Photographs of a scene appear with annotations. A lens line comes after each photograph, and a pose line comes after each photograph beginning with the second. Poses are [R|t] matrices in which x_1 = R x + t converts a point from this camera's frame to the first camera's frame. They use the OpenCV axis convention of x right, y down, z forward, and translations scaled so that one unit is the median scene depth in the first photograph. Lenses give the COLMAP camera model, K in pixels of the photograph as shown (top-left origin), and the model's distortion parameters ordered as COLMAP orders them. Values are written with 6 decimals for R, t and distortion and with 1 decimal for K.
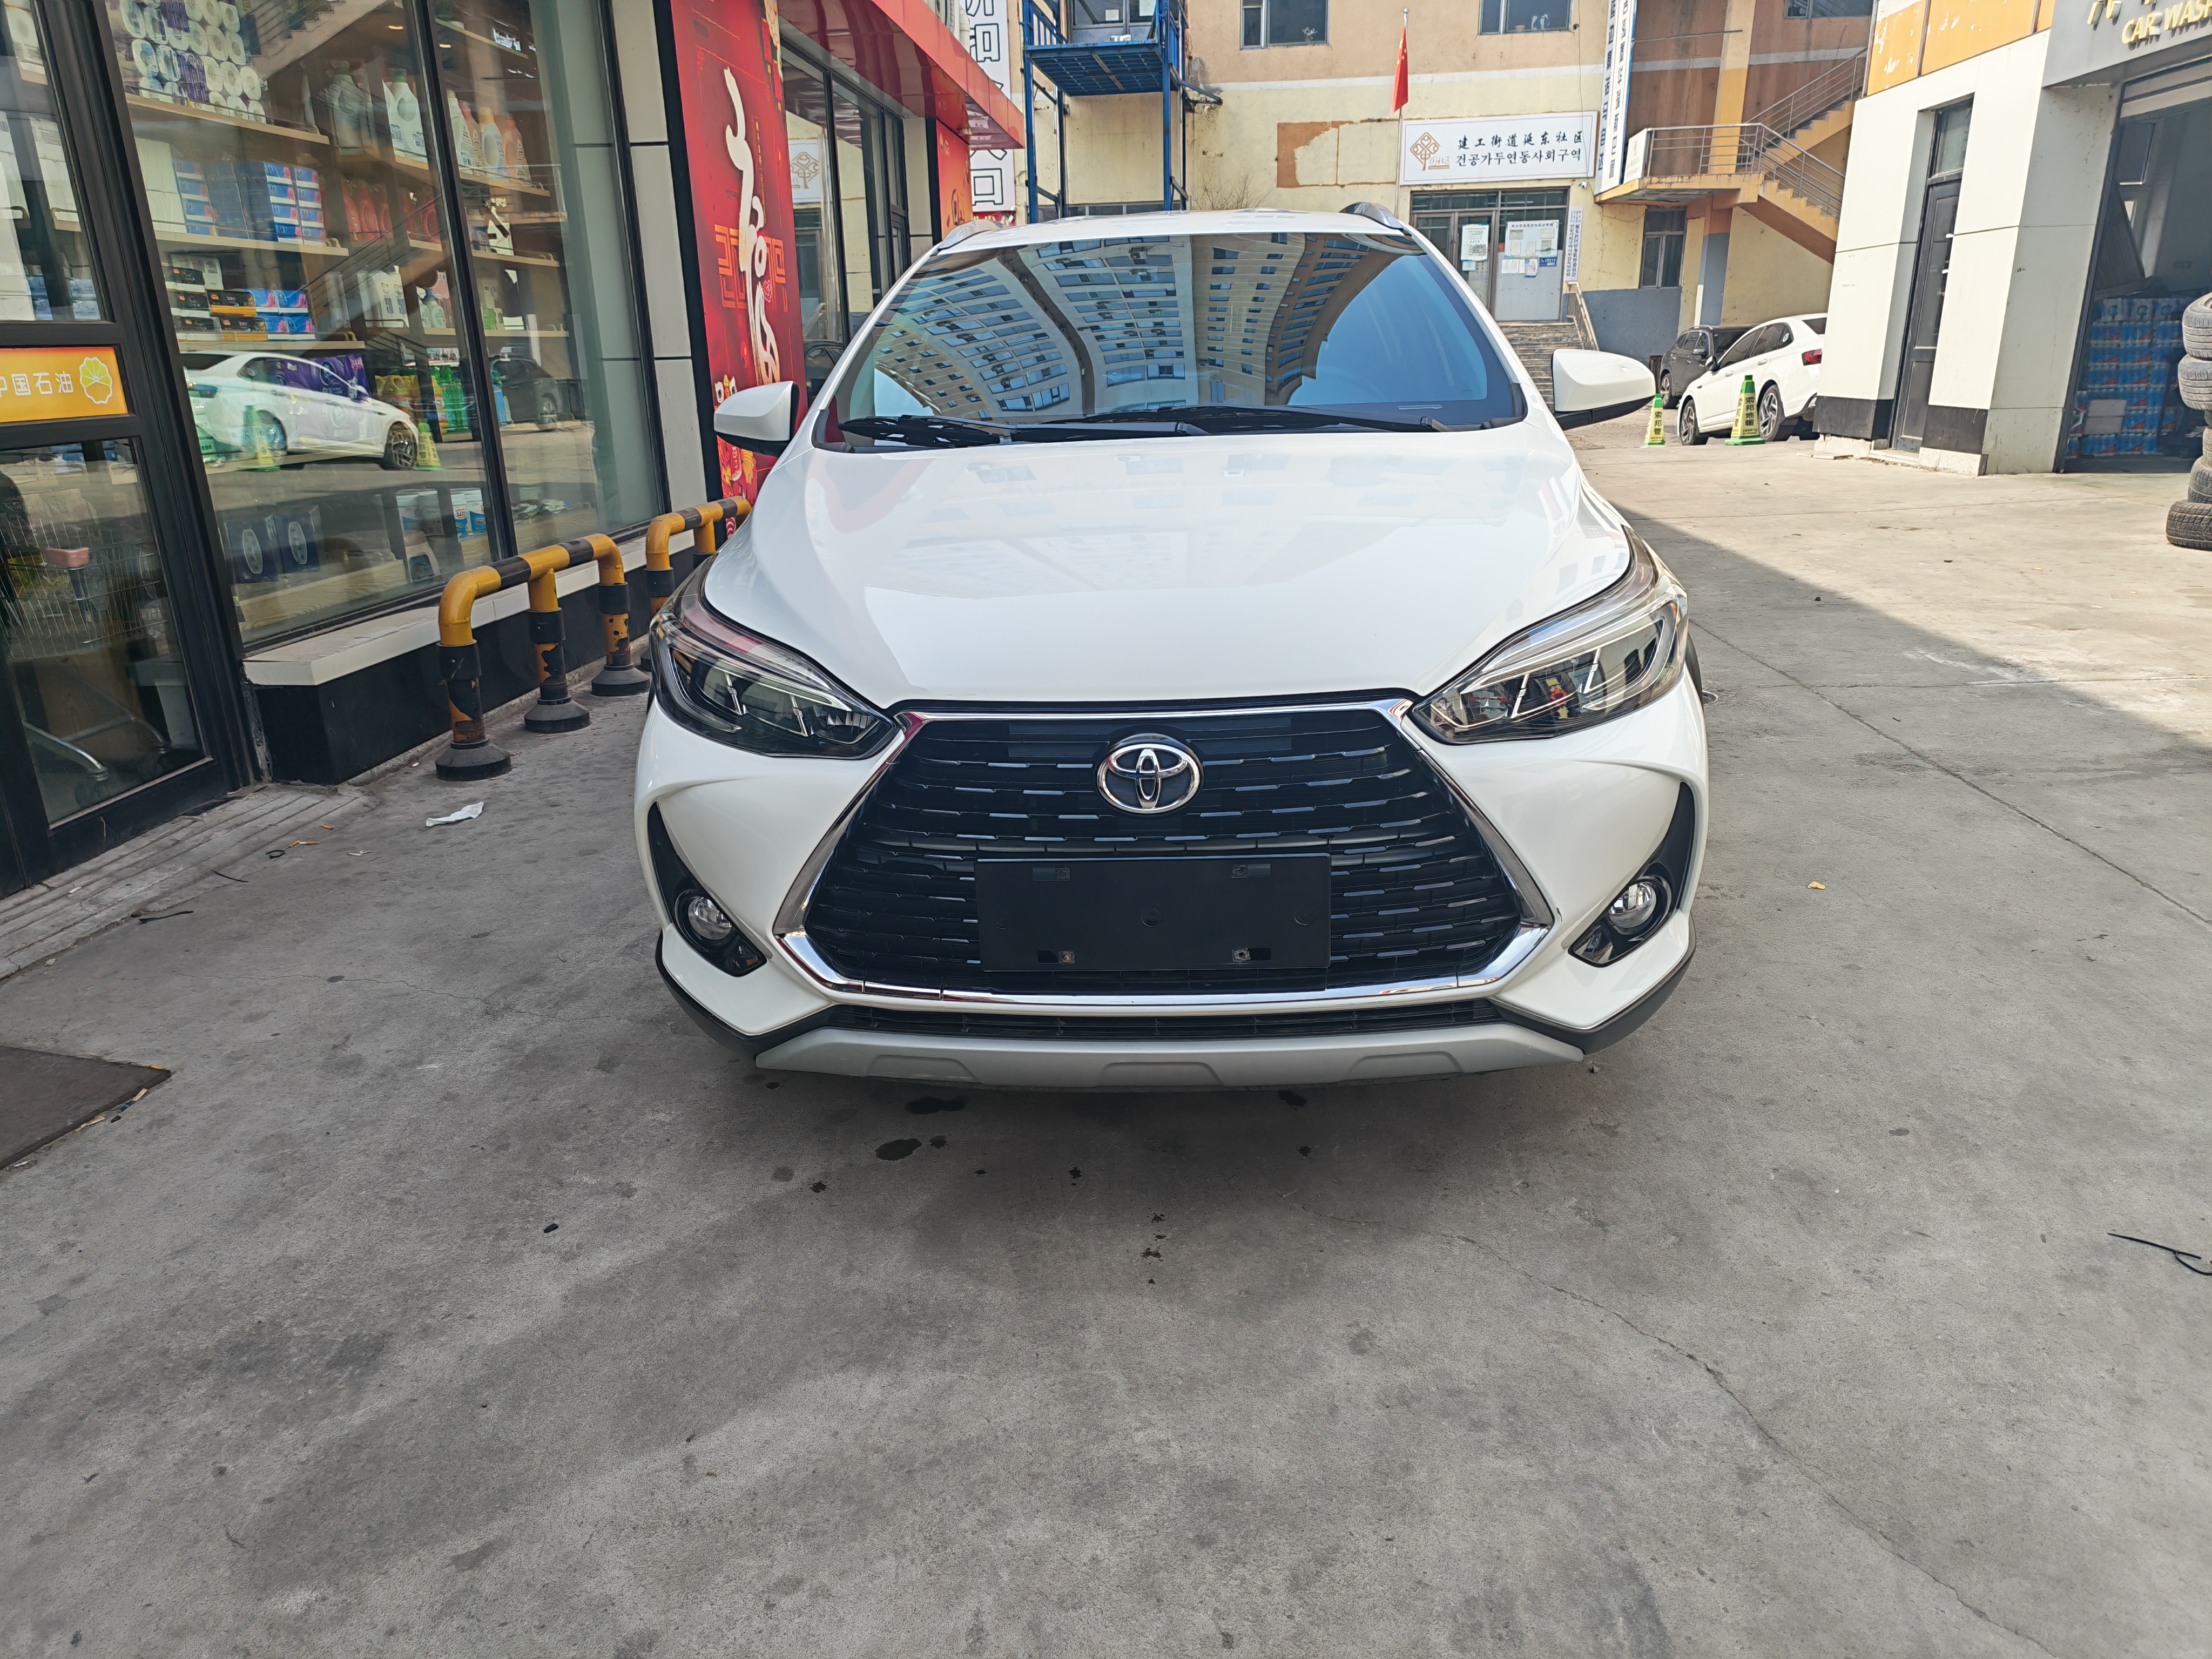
lens RADIAL K [[1486.0, 0, 1116.1], [0, 1486.0, 836.3], [0, 0, 1]] dist [0.025666, -0.012890]
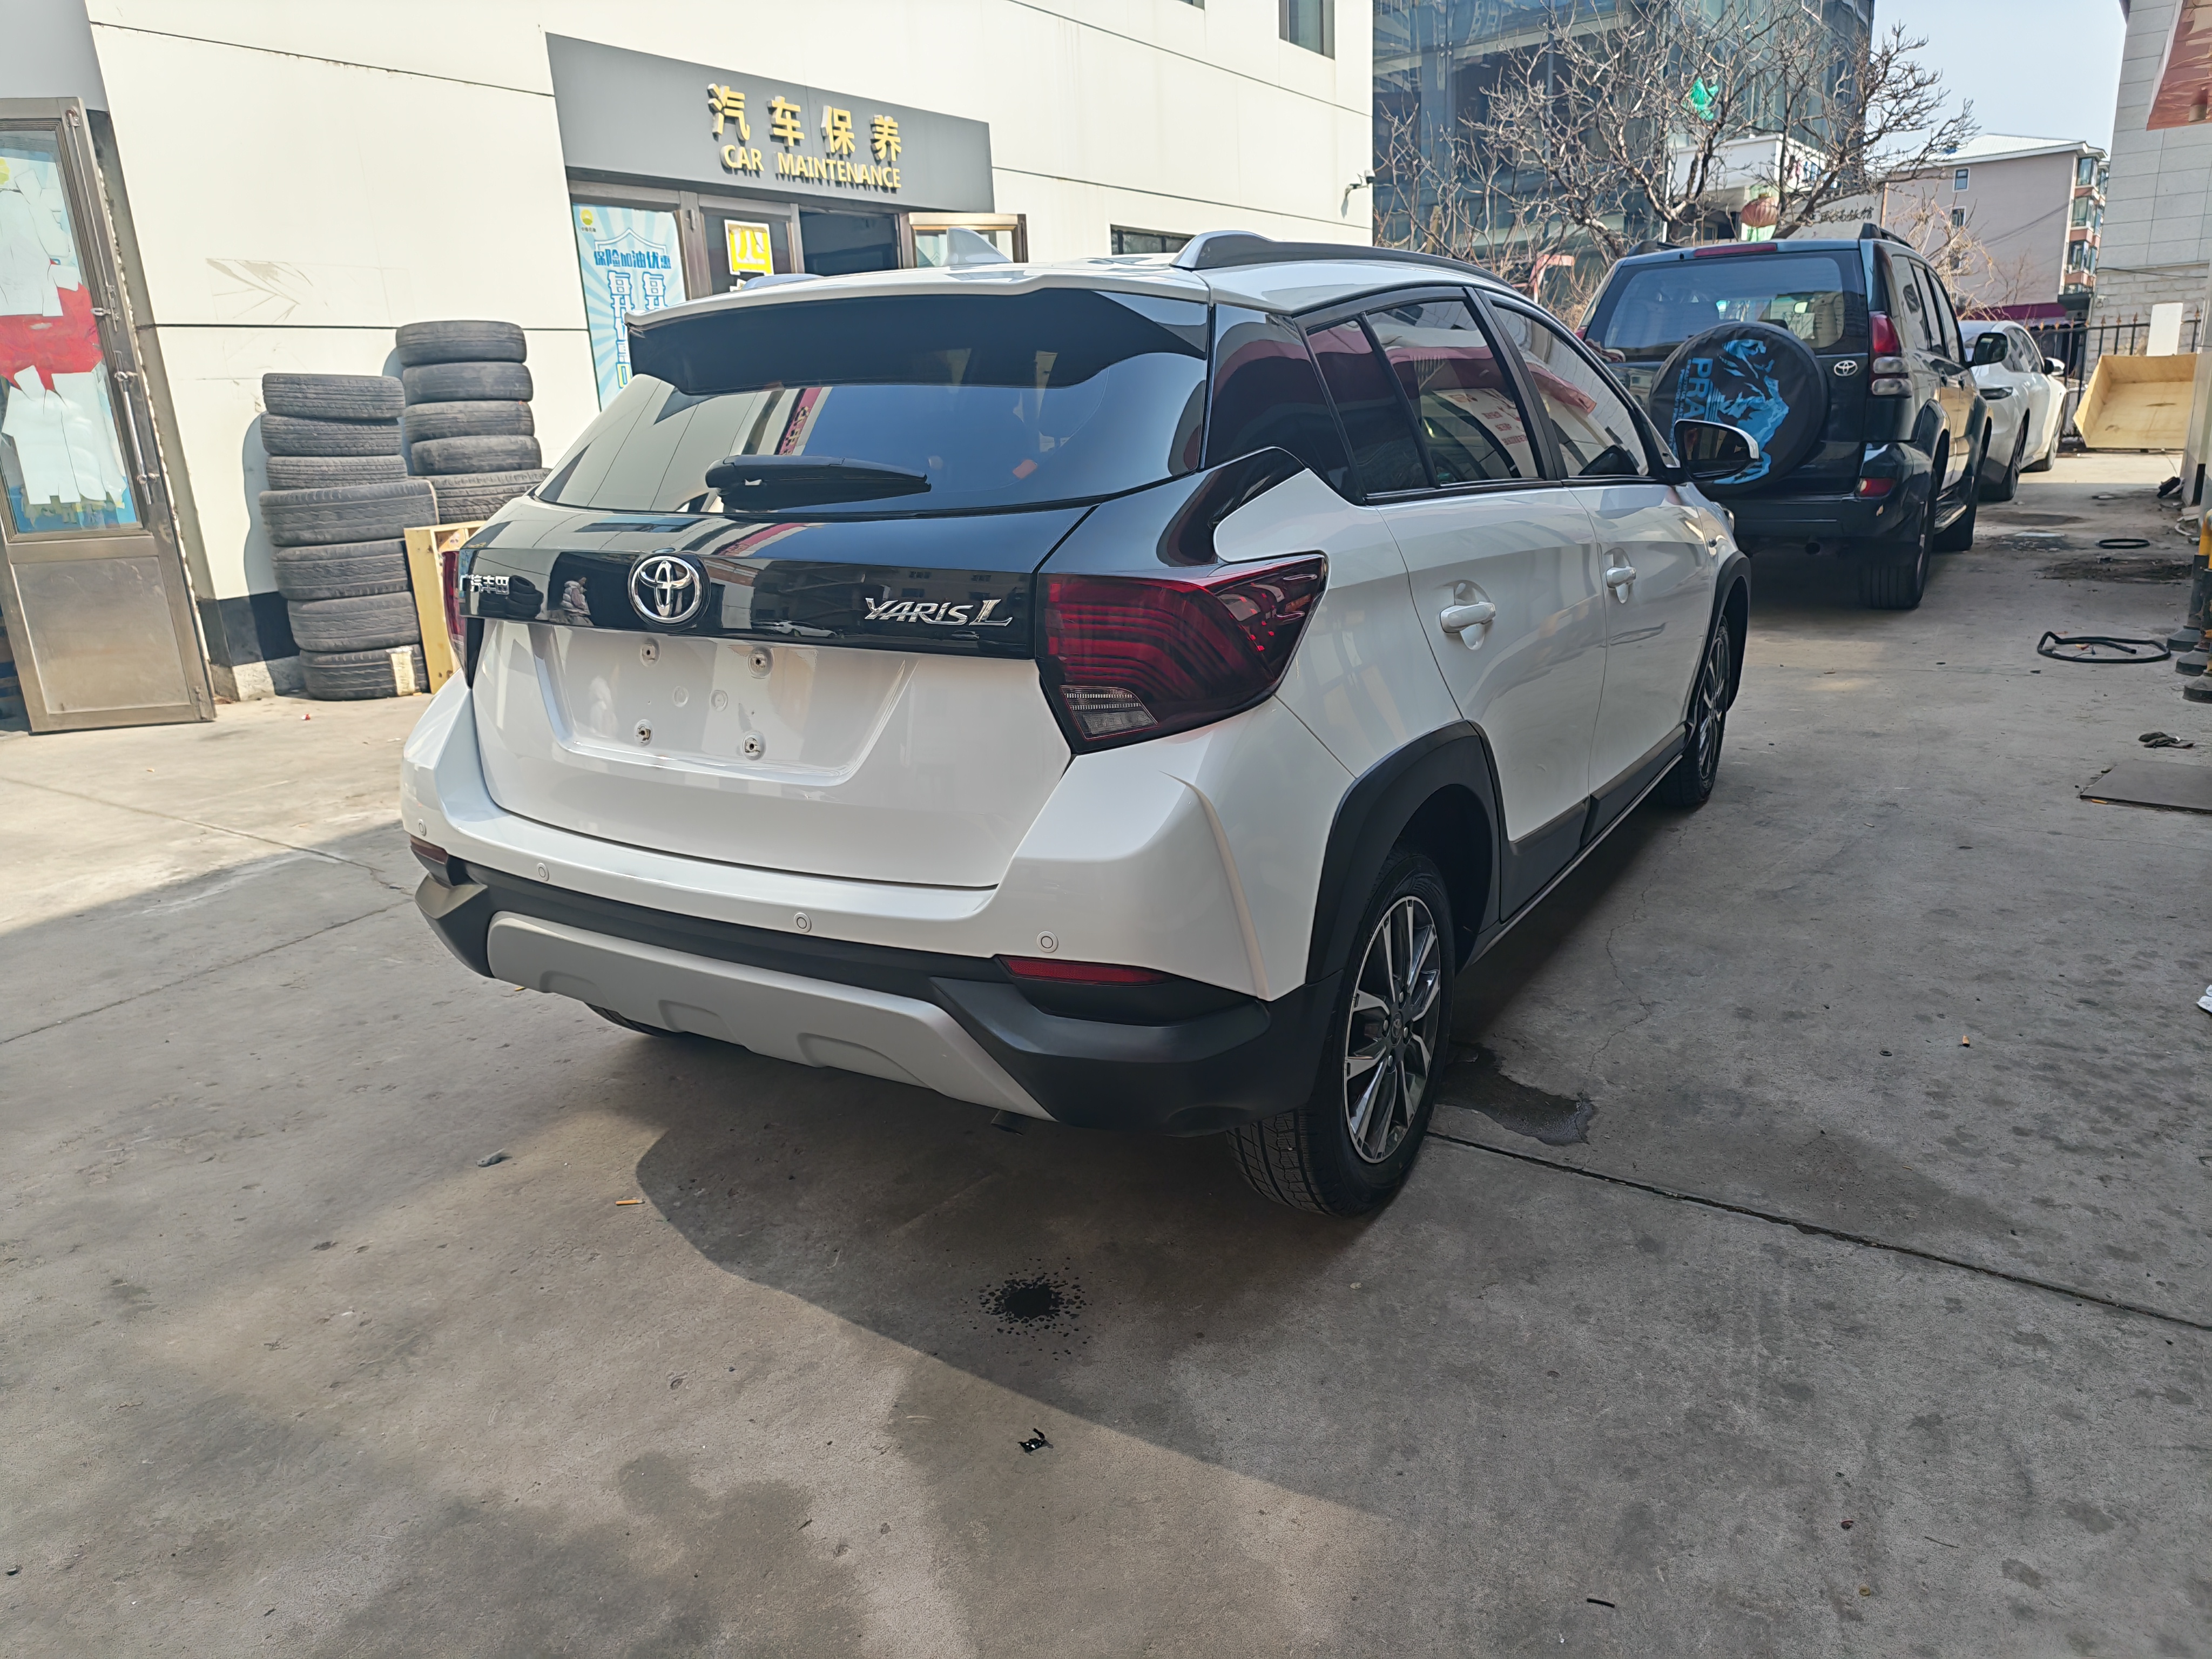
lens RADIAL K [[1486.0, 0, 1088.5], [0, 1486.0, 822.8], [0, 0, 1]] dist [0.025666, -0.012890]
pose [[-0.875907, -0.064597, 0.478136, -0.420365], [0.219666, 0.828937, 0.514402, -0.803362], [-0.429574, 0.555599, -0.711882, 2.373082]]
